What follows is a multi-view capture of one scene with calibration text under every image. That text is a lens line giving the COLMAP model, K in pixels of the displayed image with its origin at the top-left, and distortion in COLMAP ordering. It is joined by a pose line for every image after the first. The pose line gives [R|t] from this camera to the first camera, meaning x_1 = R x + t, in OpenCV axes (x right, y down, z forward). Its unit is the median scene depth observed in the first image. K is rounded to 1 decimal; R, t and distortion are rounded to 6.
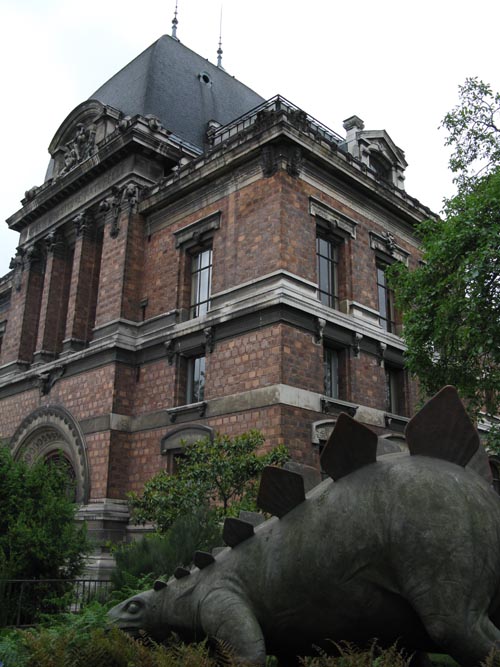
lens RADIAL K [[677.3, 0, 250.0], [0, 677.3, 333.5], [0, 0, 1]] dist [-0.189988, 0.169134]
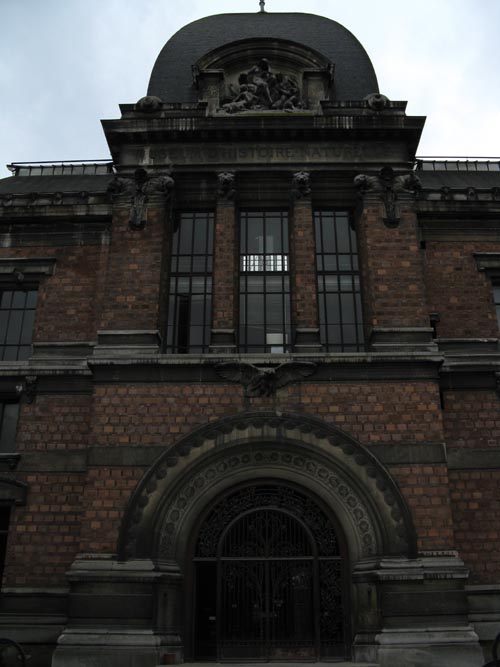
lens RADIAL K [[677.3, 0, 250.0], [0, 677.3, 333.5], [0, 0, 1]] dist [-0.189988, 0.169134]
pose [[0.722649, 0.268796, 0.636811, -0.854475], [-0.209892, 0.963122, -0.168348, 0.163974], [-0.658578, -0.012005, 0.752417, 0.523056]]
